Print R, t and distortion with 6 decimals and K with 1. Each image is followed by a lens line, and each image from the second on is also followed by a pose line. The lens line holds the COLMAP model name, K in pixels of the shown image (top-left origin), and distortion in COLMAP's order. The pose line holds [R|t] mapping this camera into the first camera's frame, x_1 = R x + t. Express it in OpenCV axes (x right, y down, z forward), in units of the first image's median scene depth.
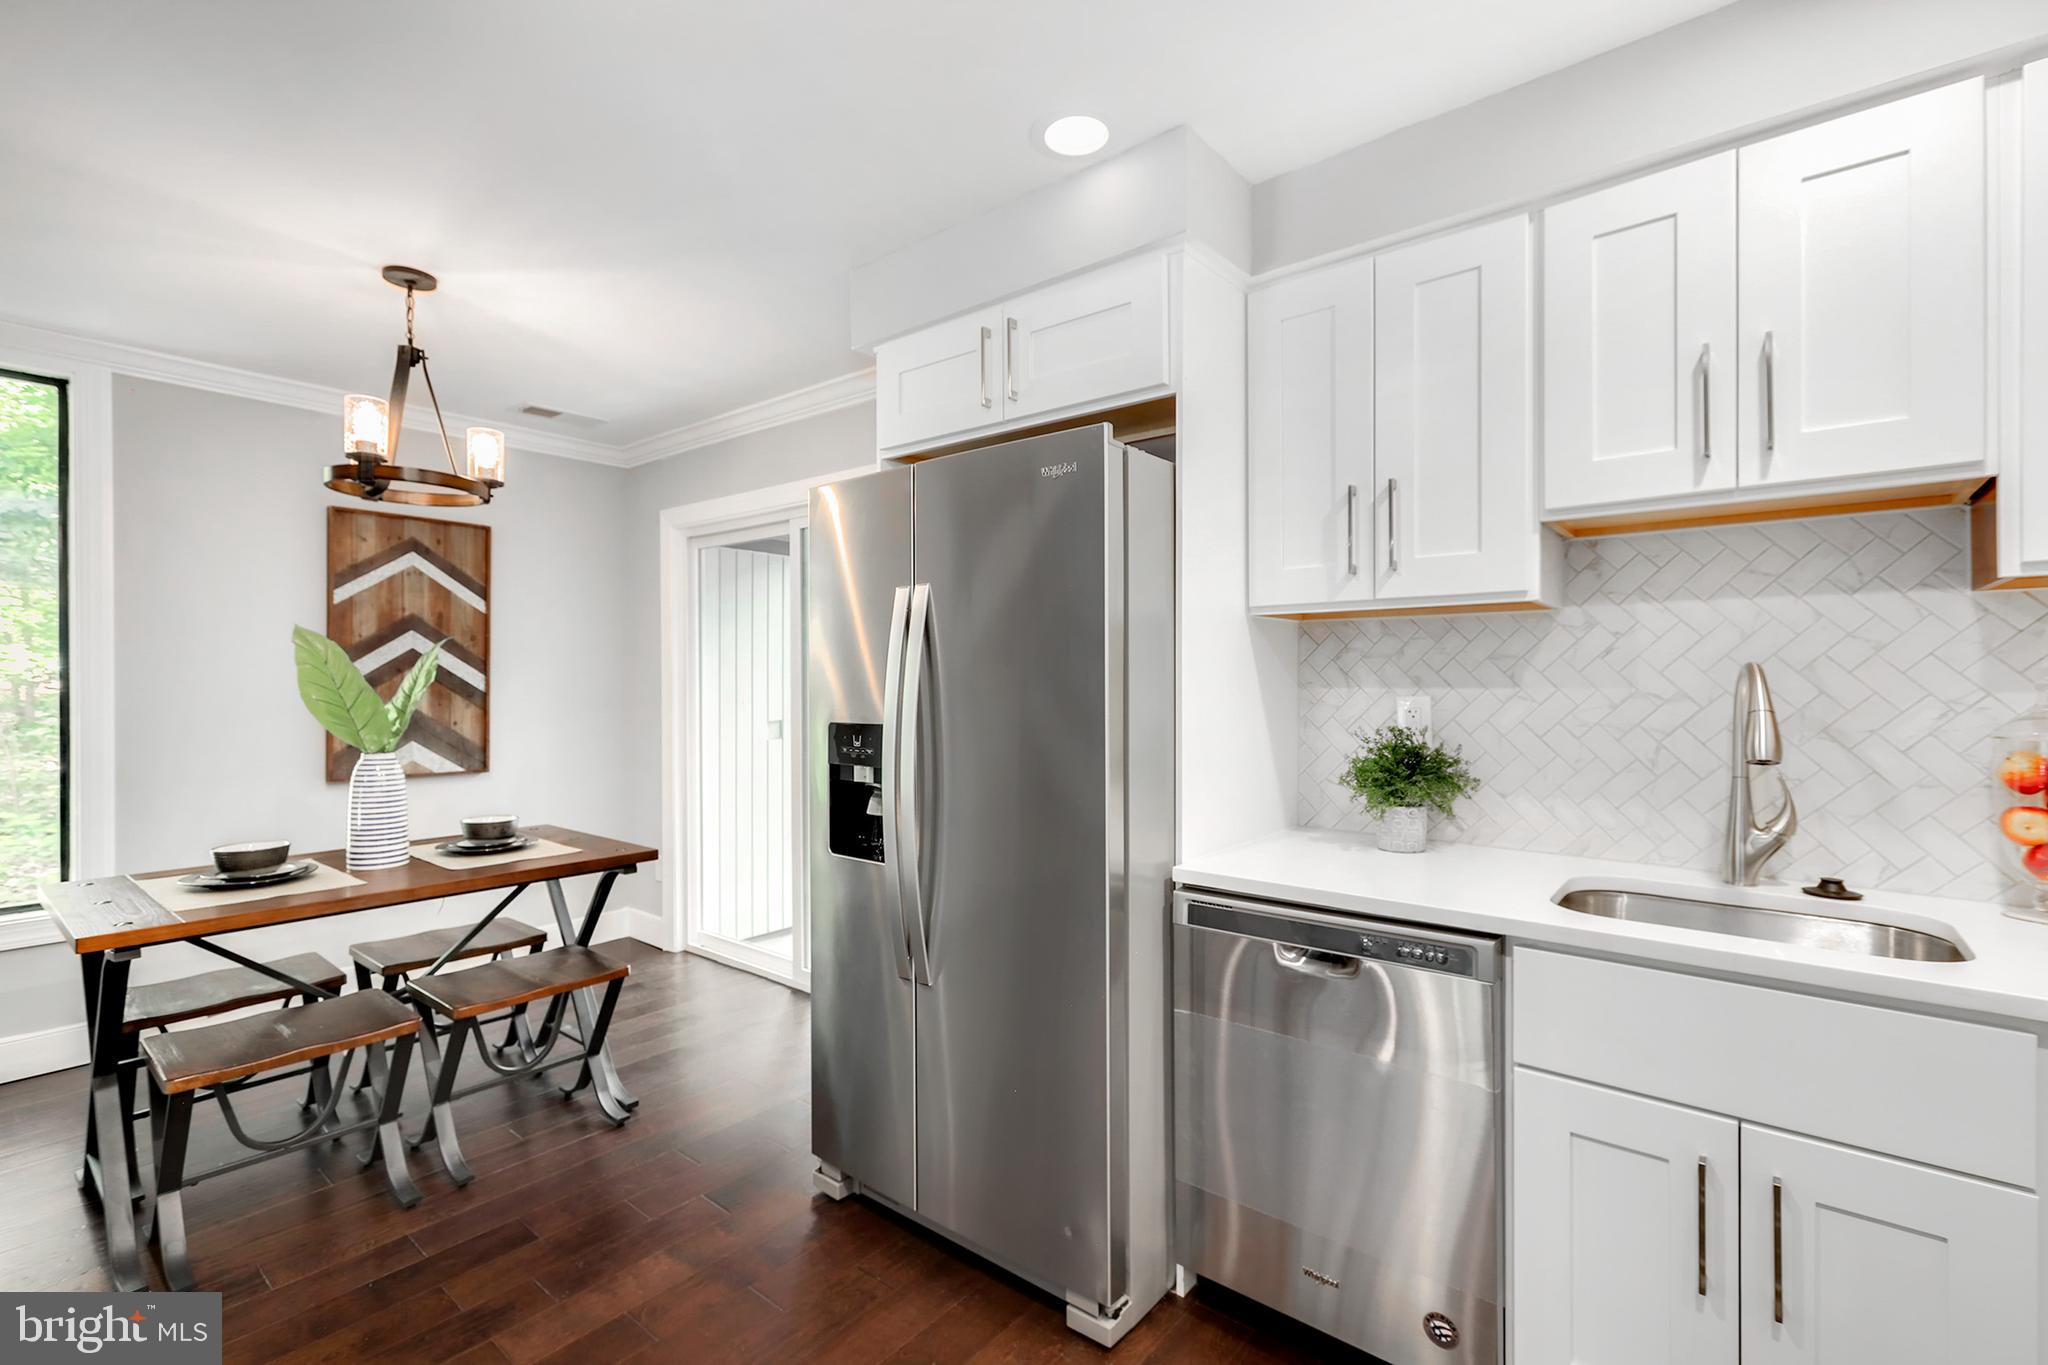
lens RADIAL K [[913.0, 0, 1026.4], [0, 913.0, 679.6], [0, 0, 1]] dist [0.005922, 0.000405]
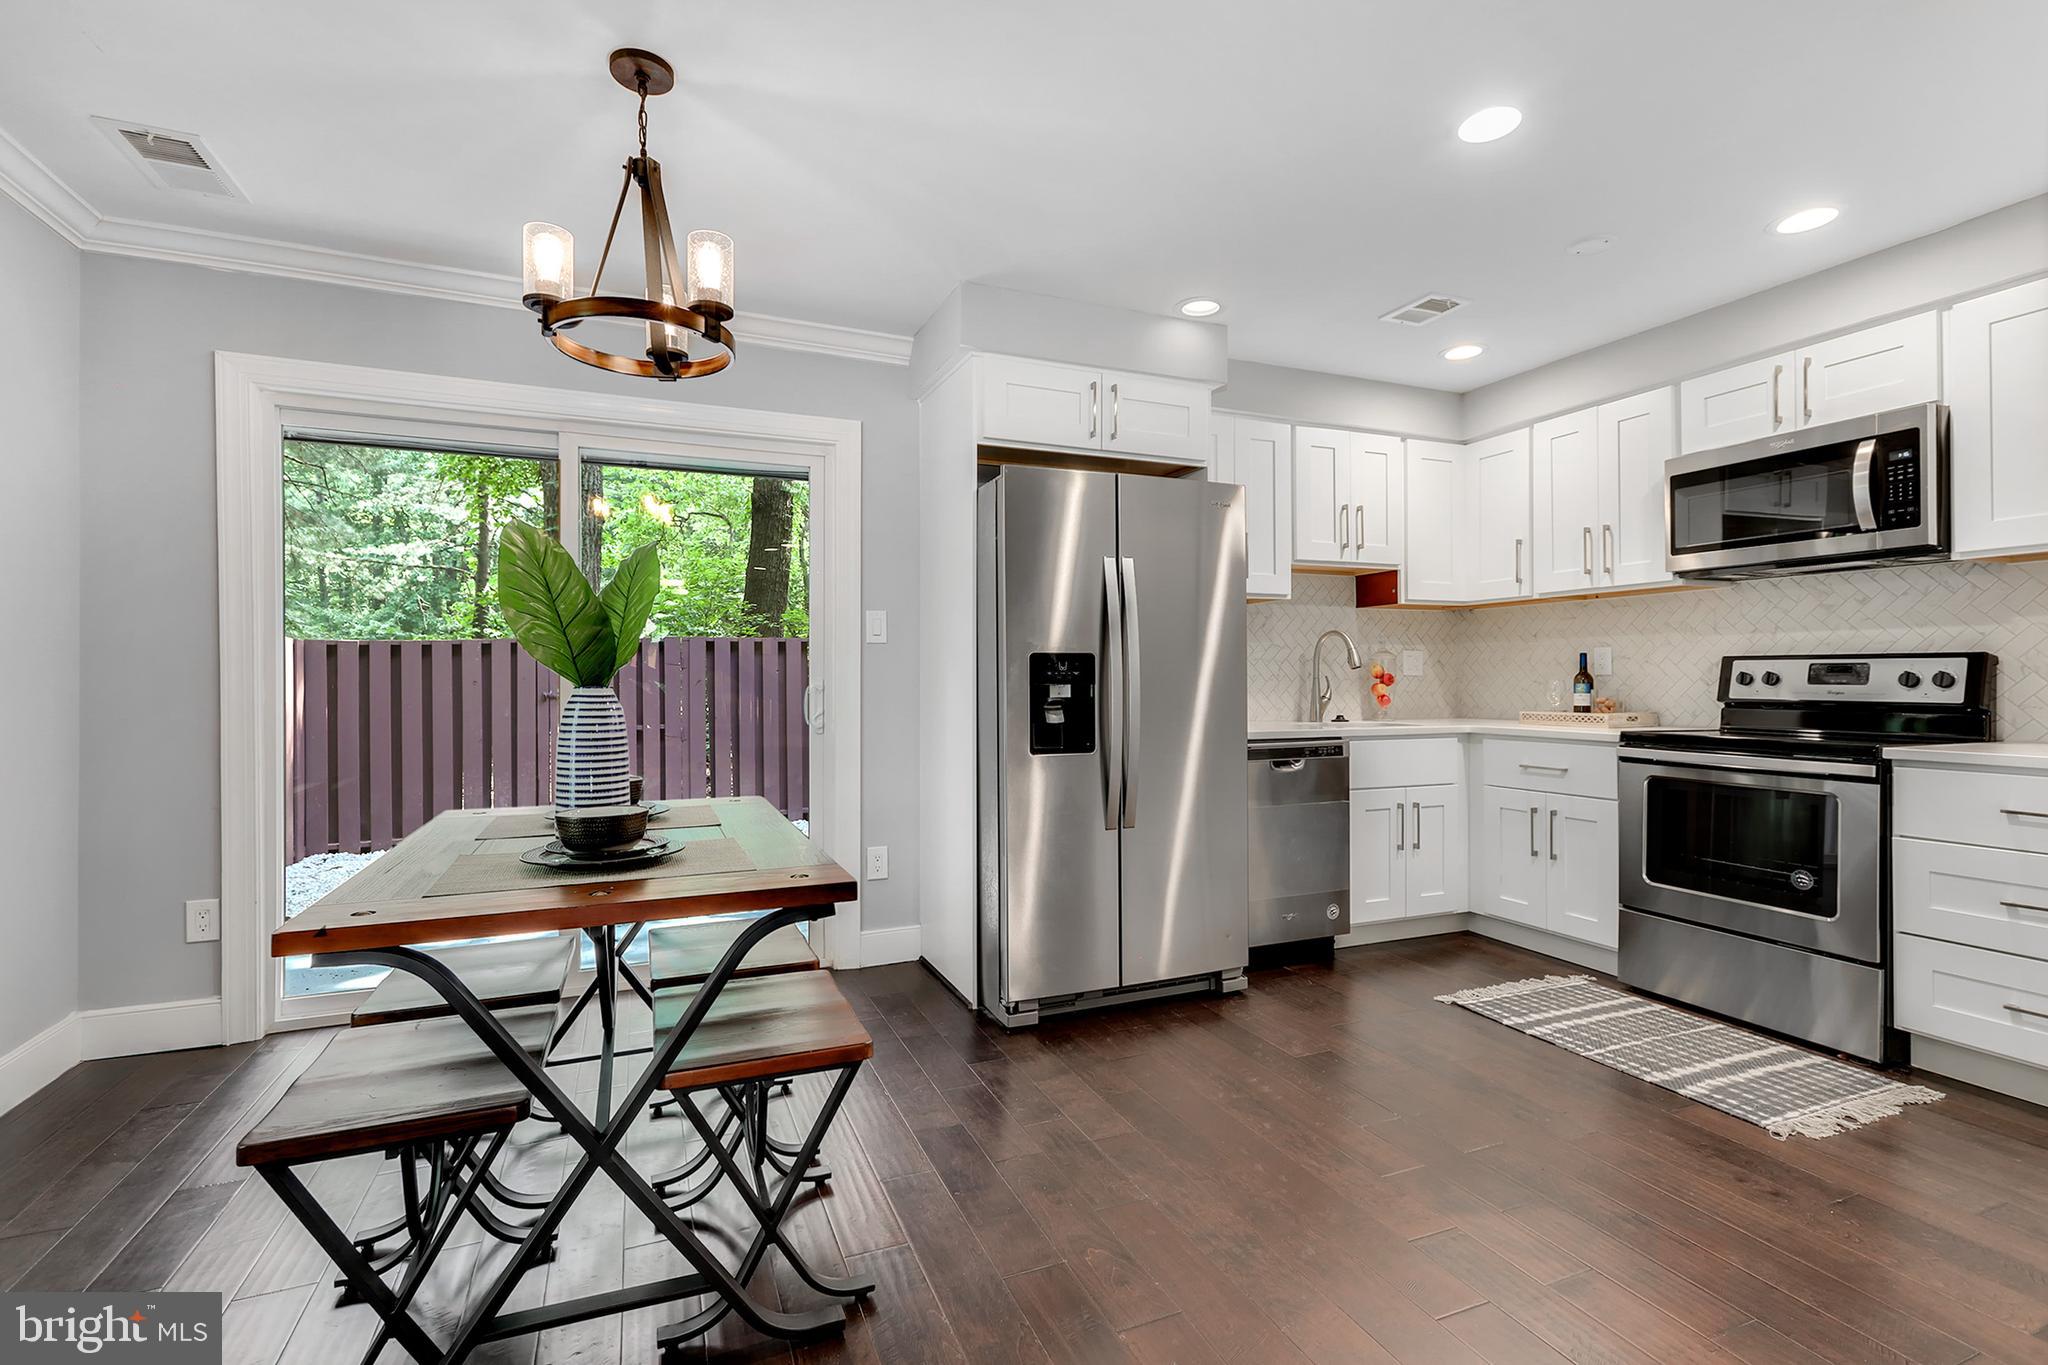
lens RADIAL K [[931.4, 0, 1031.7], [0, 931.4, 676.7], [0, 0, 1]] dist [0.001766, 0.000933]
pose [[0.469250, 0.001756, 0.883064, -1.212480], [0.001912, 0.999994, -0.003004, 0.074451], [-0.883063, 0.003098, 0.469243, 0.344791]]
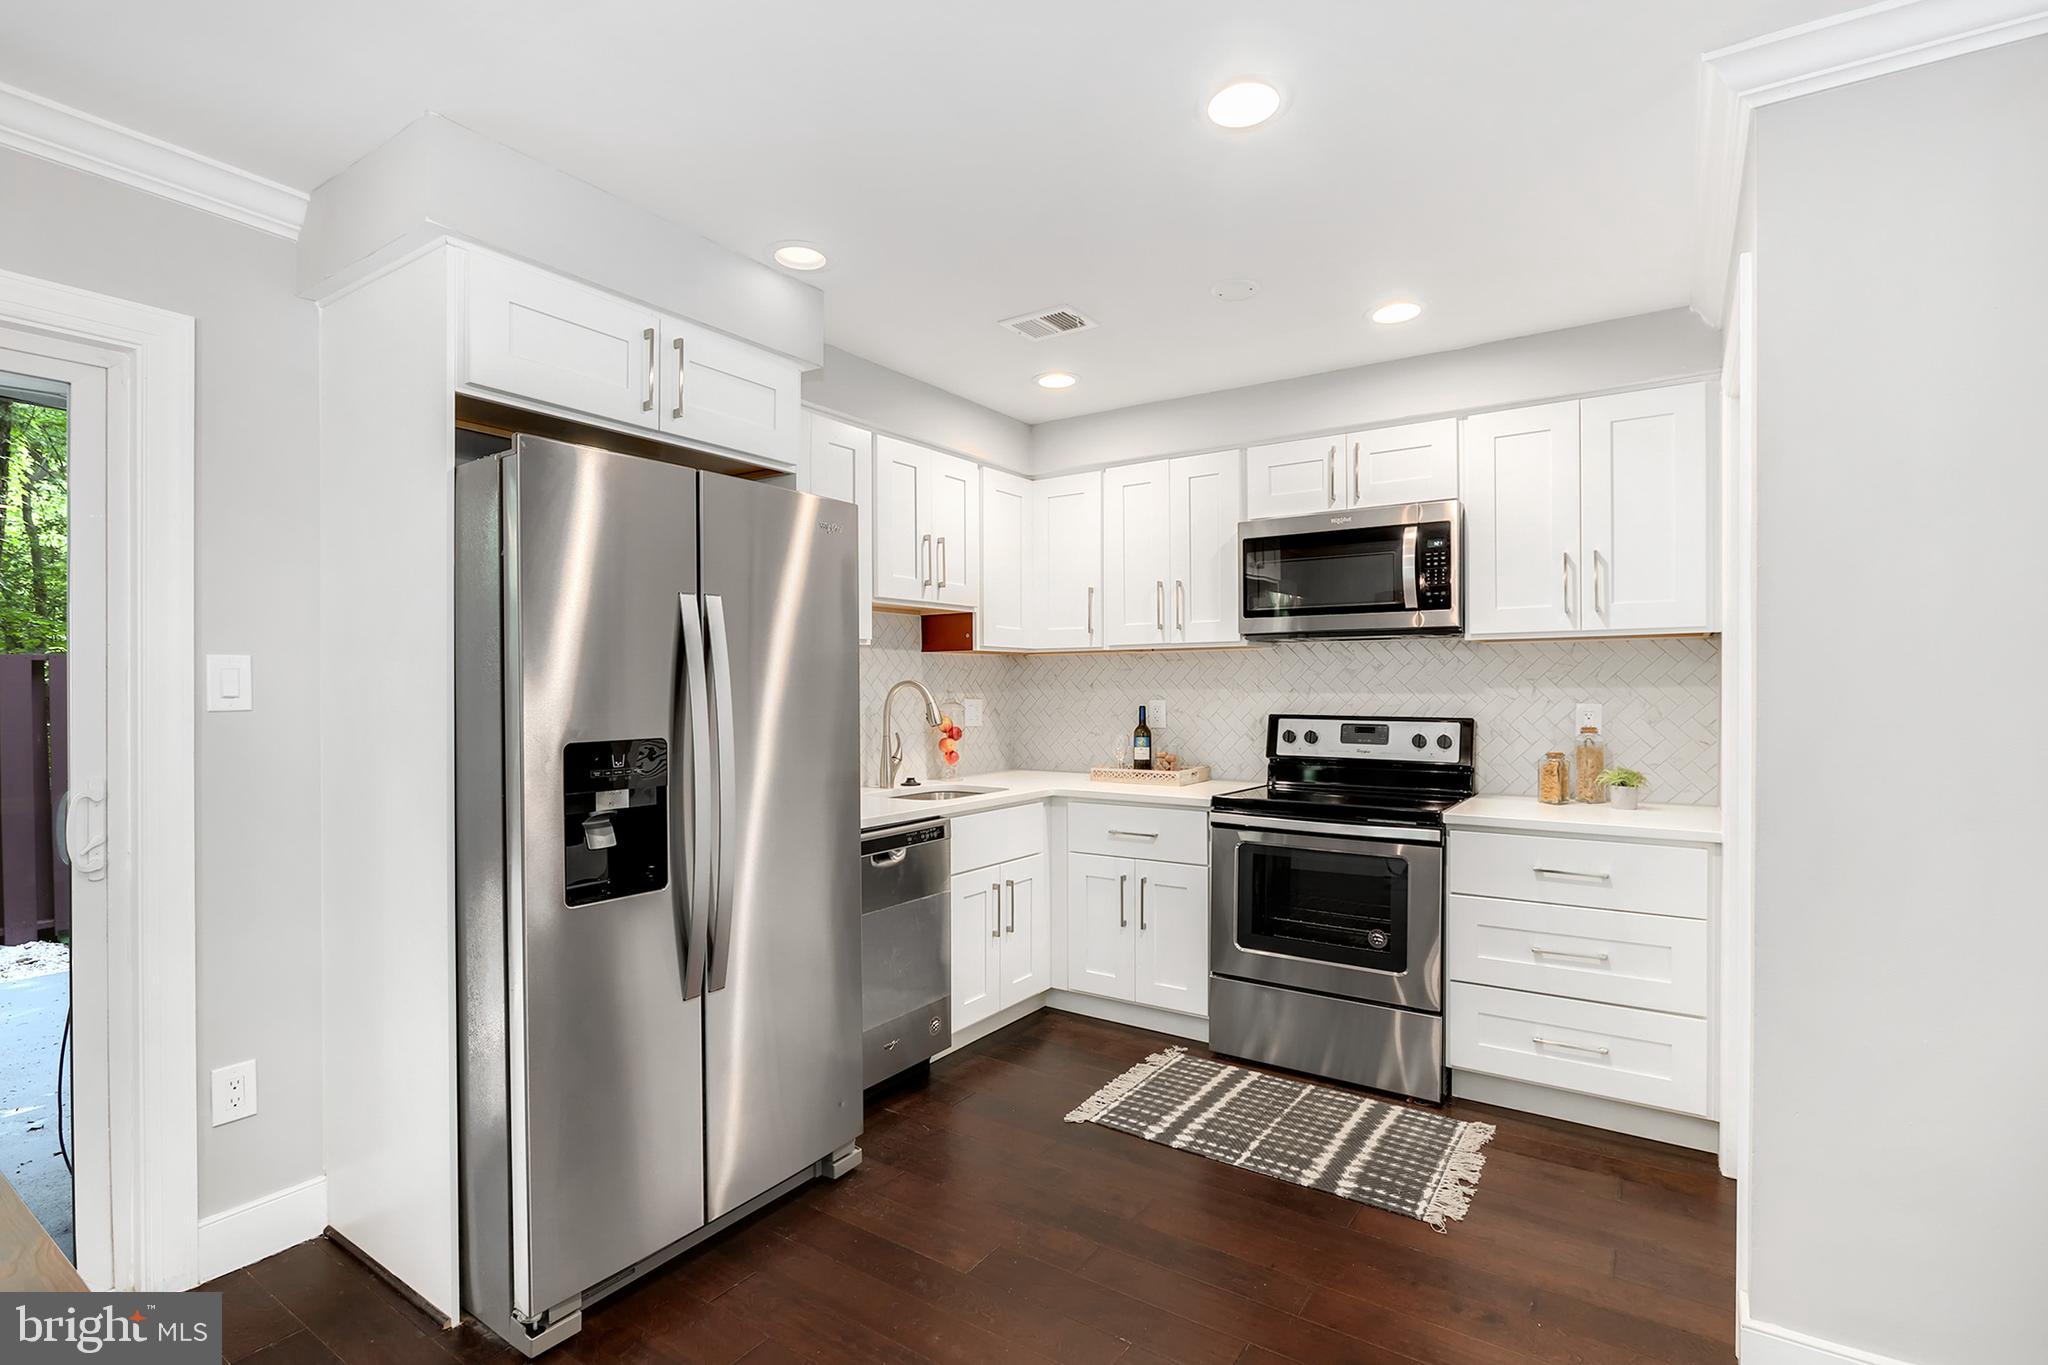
lens RADIAL K [[953.0, 0, 1026.1], [0, 953.0, 693.0], [0, 0, 1]] dist [-0.015085, 0.000644]
pose [[-0.088101, -0.005015, 0.996099, -0.950612], [0.001955, 0.999985, 0.005207, -0.000540], [-0.996110, 0.002406, -0.088090, 0.600008]]
